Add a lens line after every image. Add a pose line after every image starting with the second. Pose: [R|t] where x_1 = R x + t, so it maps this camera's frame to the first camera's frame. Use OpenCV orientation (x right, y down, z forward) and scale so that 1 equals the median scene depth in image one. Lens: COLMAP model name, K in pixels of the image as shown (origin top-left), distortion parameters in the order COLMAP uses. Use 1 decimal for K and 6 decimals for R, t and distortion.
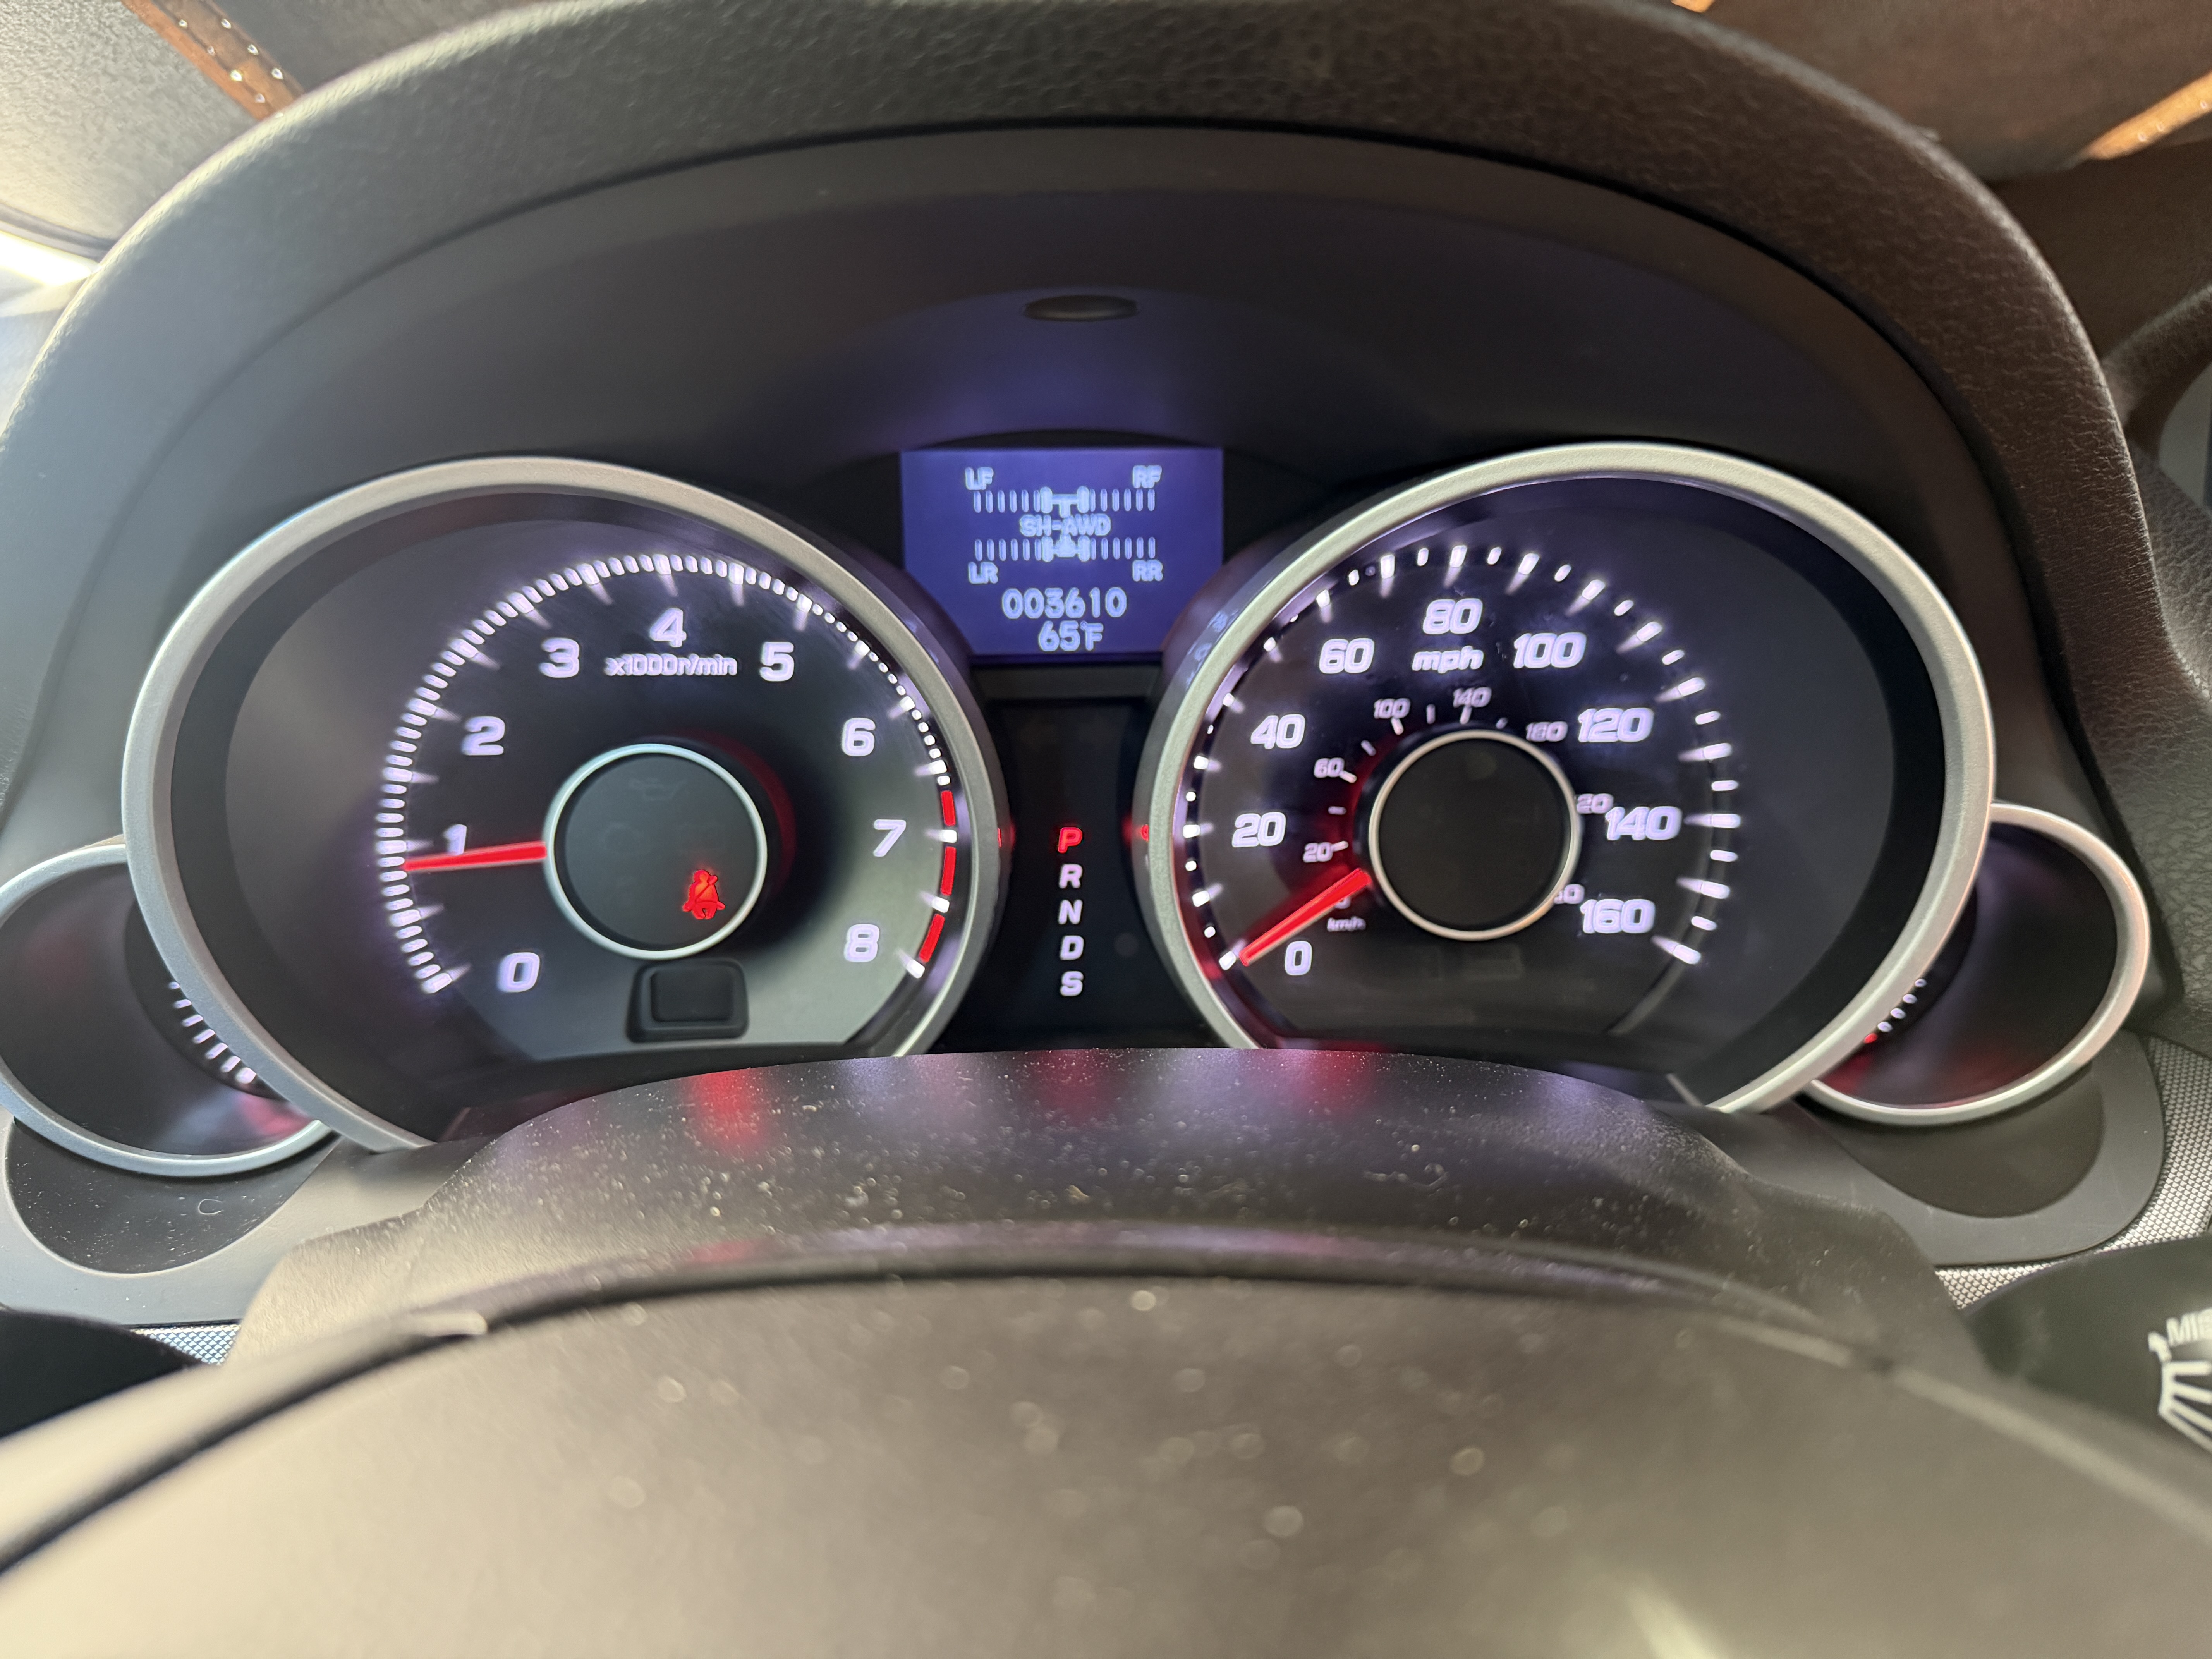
lens RADIAL K [[1568.9, 0, 1099.6], [0, 1568.9, 832.4], [0, 0, 1]] dist [0.135557, -0.288856]
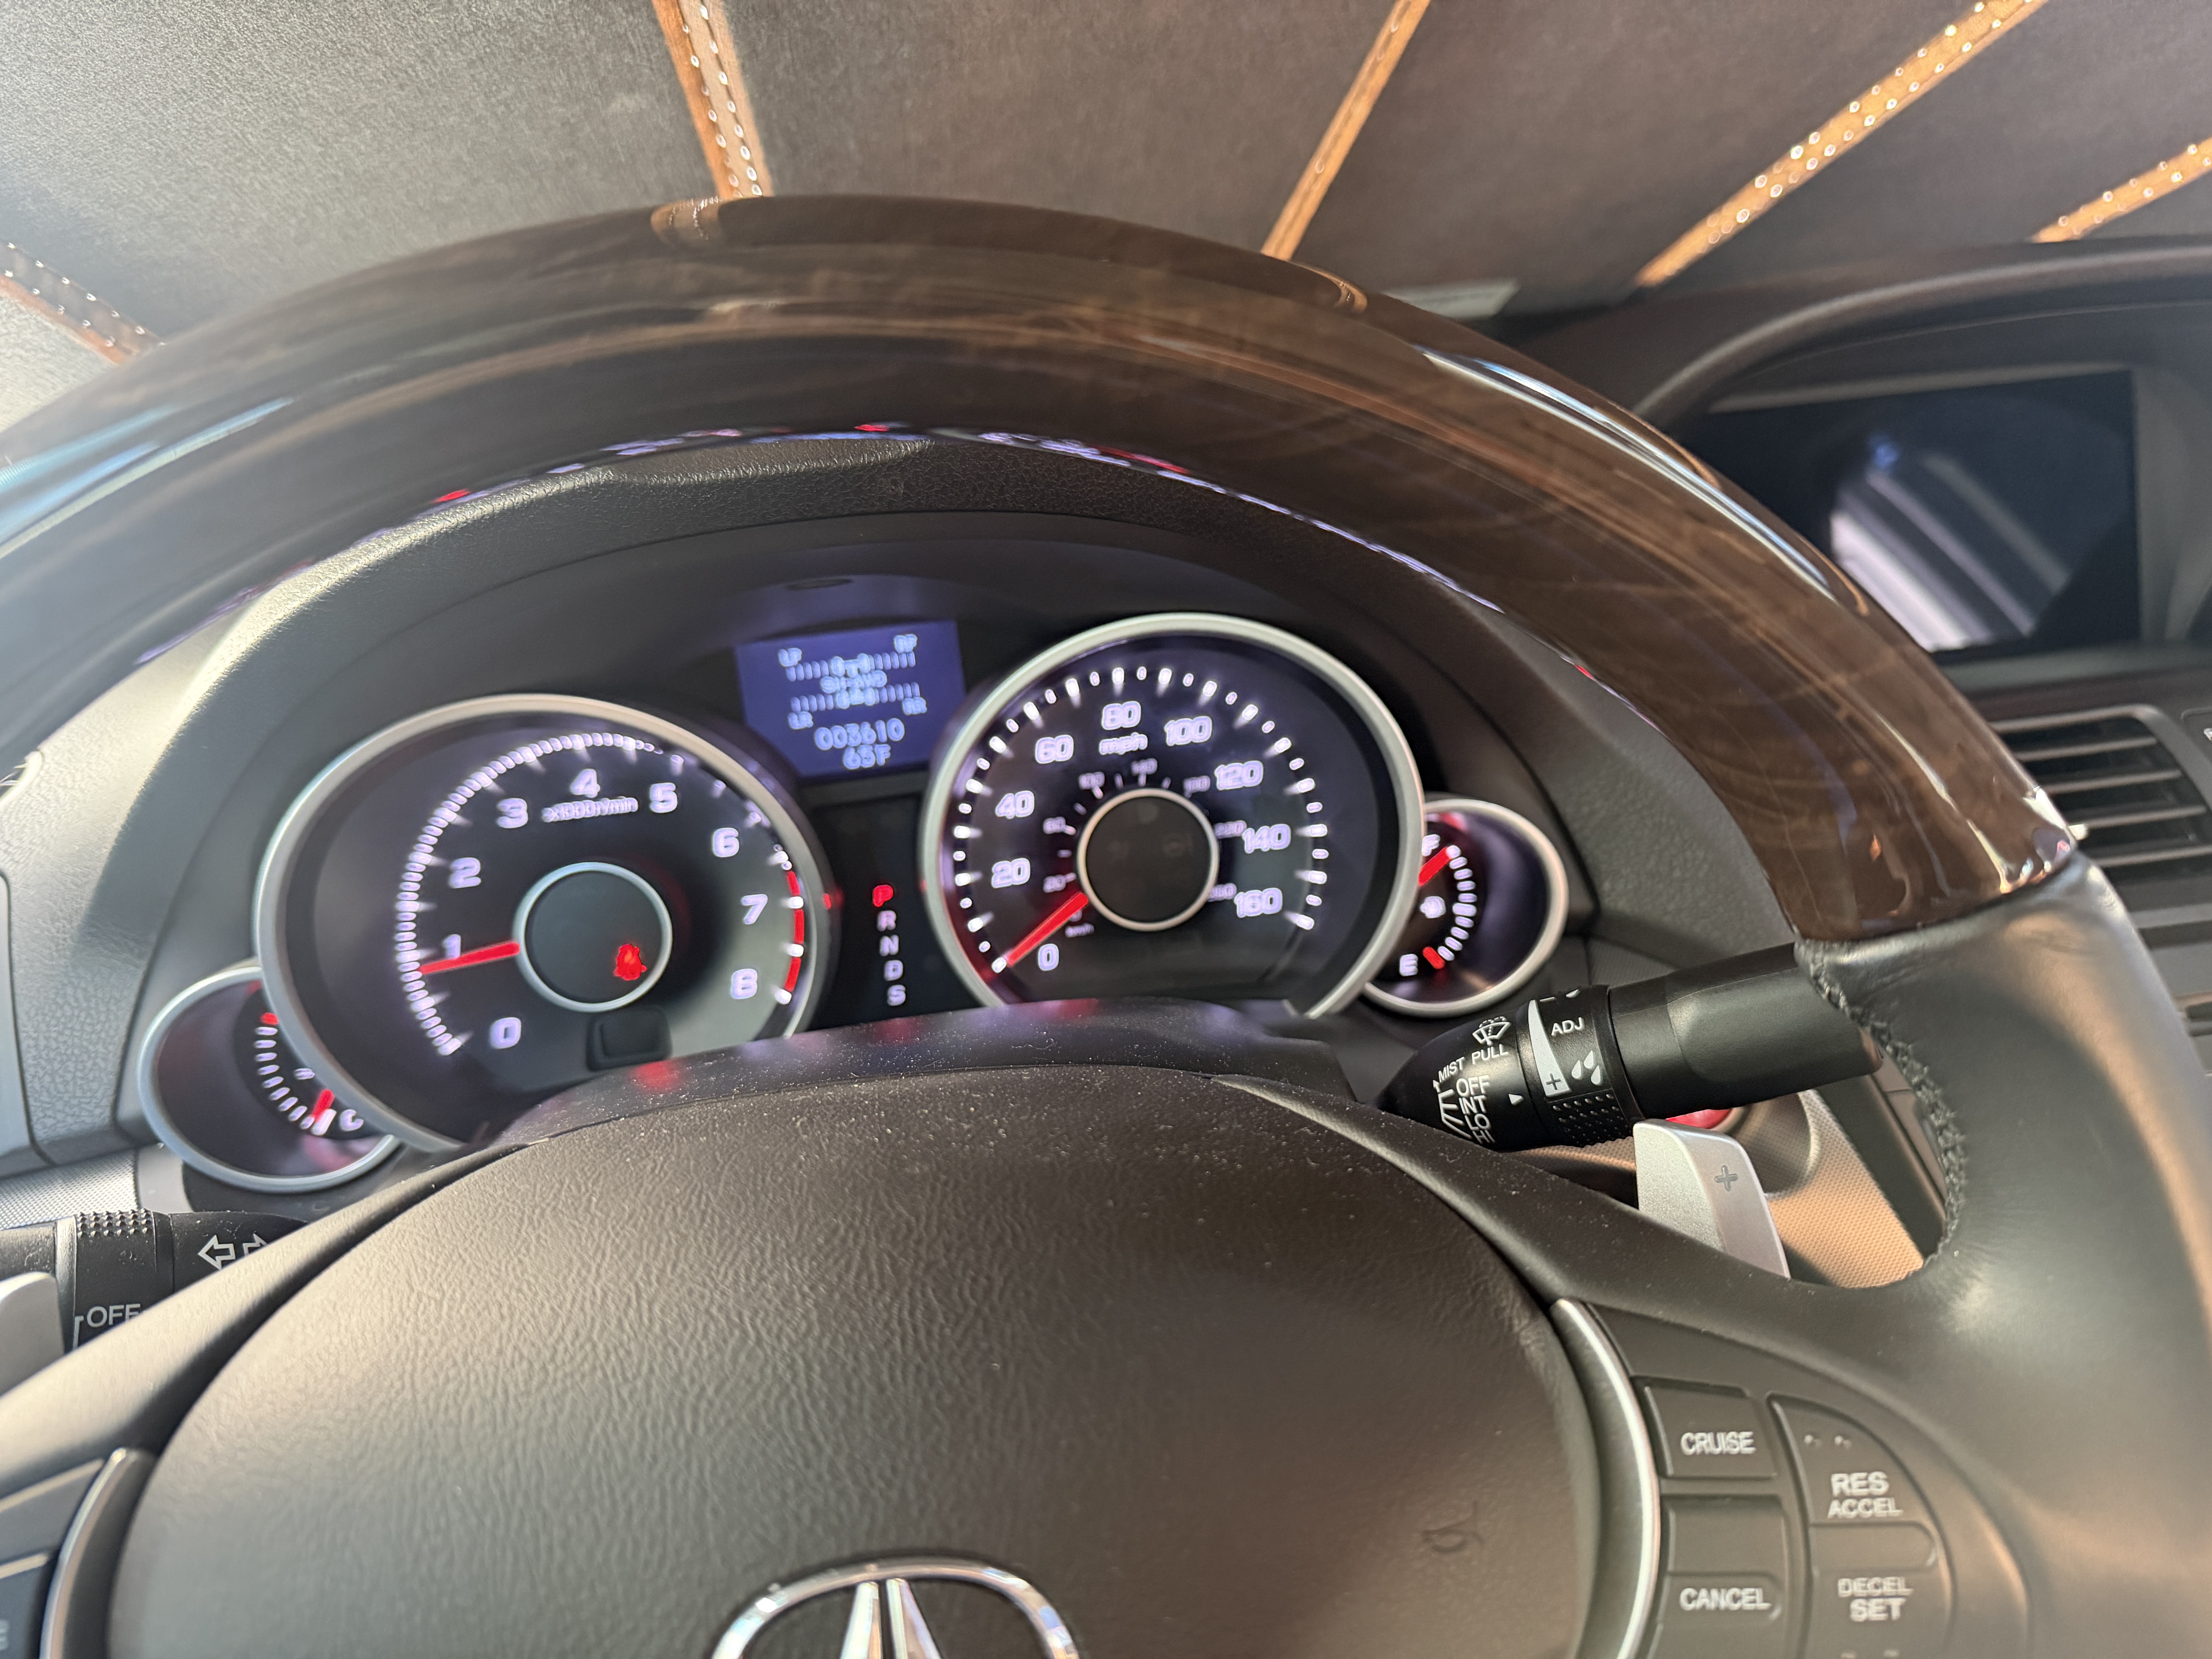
lens RADIAL K [[1489.0, 0, 1110.7], [0, 1489.0, 841.7], [0, 0, 1]] dist [0.034743, -0.004420]
pose [[0.990238, -0.117453, 0.075053, 0.093941], [0.119979, 0.992321, -0.030074, 0.022413], [-0.070945, 0.038785, 0.996726, -0.393763]]
